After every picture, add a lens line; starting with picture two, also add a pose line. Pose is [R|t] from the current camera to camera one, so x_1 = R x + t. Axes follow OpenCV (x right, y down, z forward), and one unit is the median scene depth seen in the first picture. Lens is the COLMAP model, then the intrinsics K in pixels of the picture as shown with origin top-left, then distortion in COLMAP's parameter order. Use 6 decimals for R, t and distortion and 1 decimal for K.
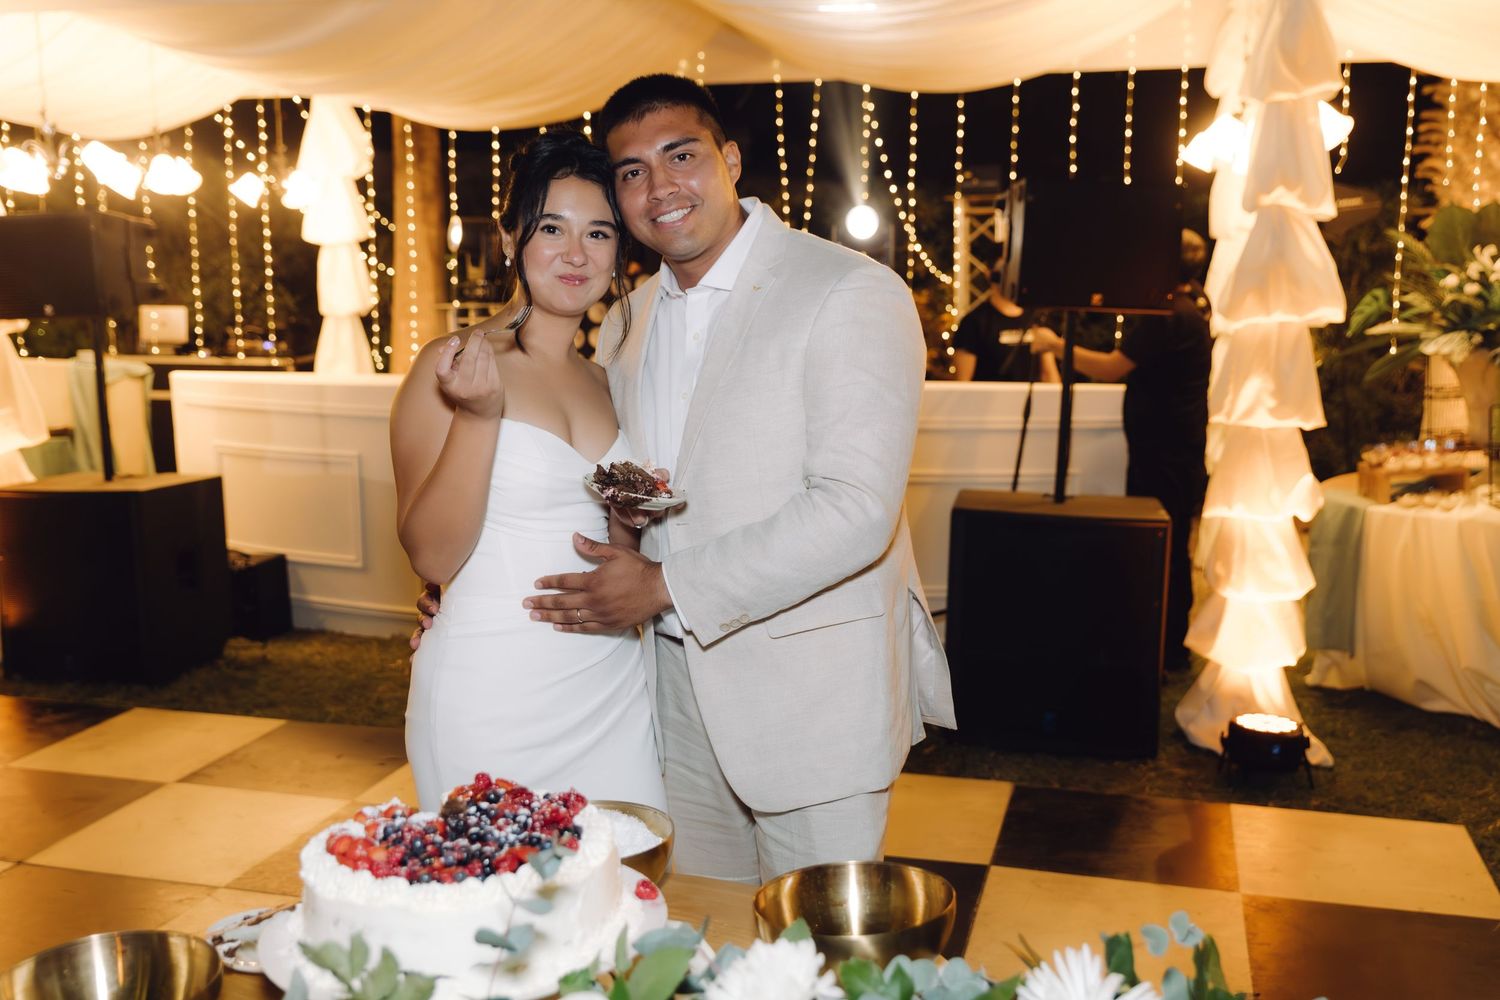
lens RADIAL K [[1525.8, 0, 785.8], [0, 1525.8, 463.5], [0, 0, 1]] dist [0.018331, 0.000000]
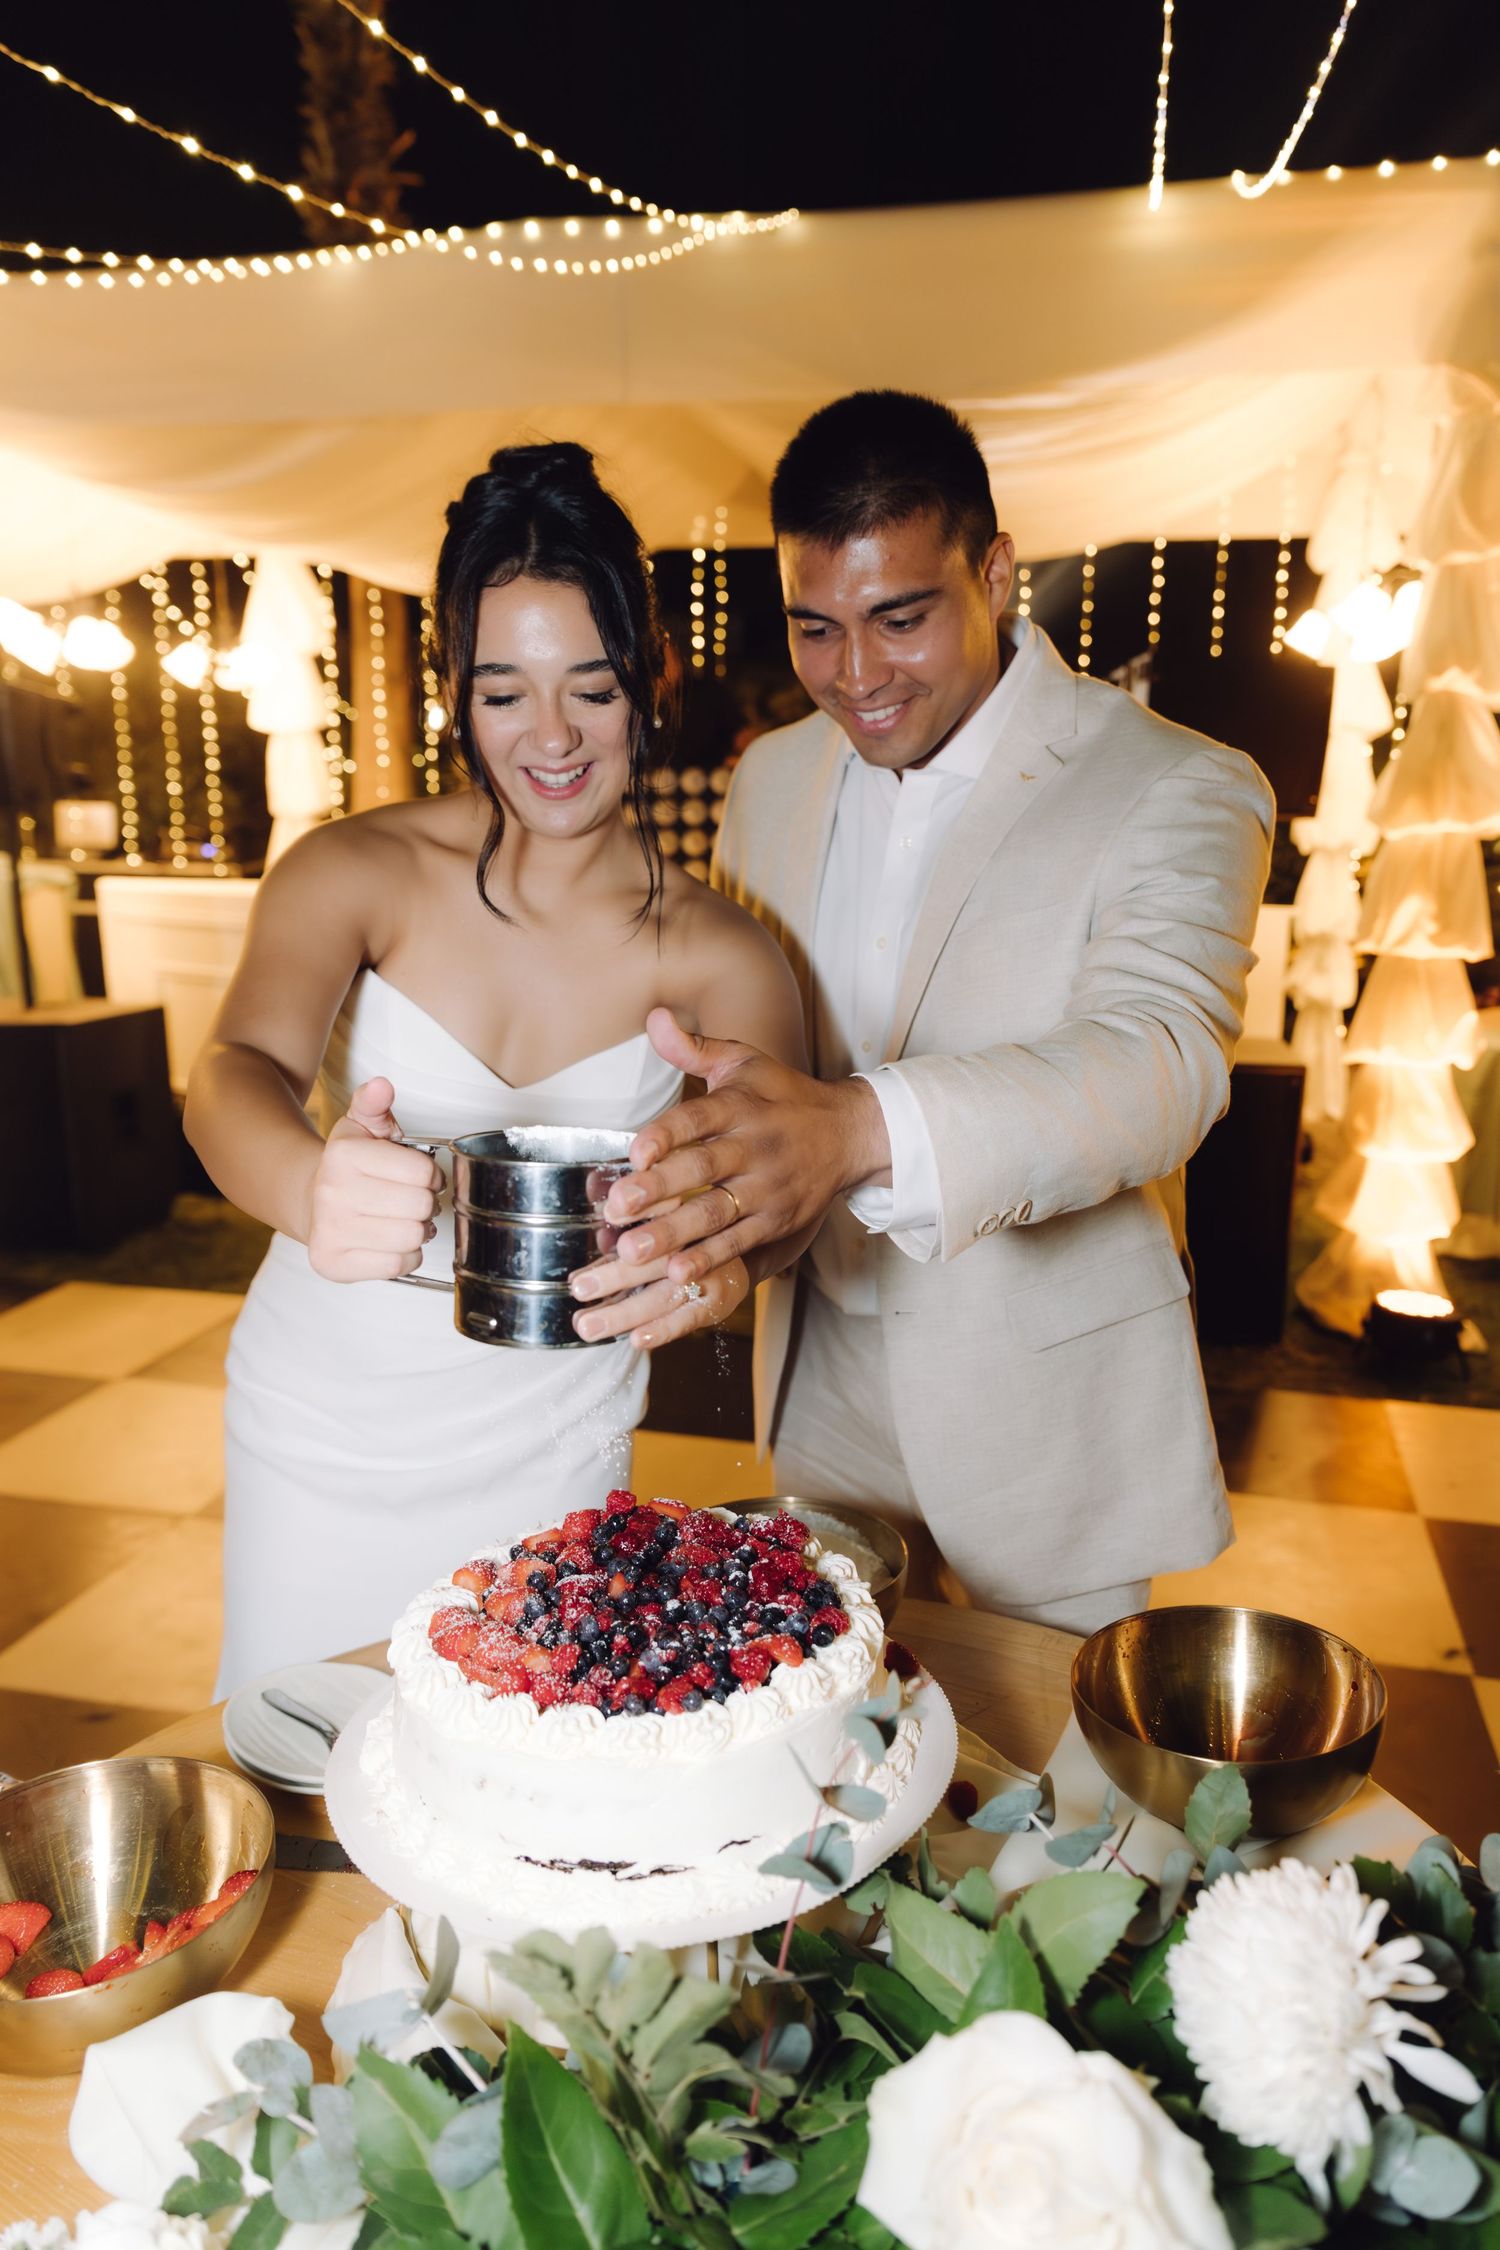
lens RADIAL K [[1569.6, 0, 786.2], [0, 1569.6, 1088.8], [0, 0, 1]] dist [-0.002255, 0.006098]
pose [[0.999201, 0.004729, 0.039692, -0.053671], [-0.007304, 0.997860, 0.064980, -0.003632], [-0.039299, -0.065218, 0.997097, 0.107152]]
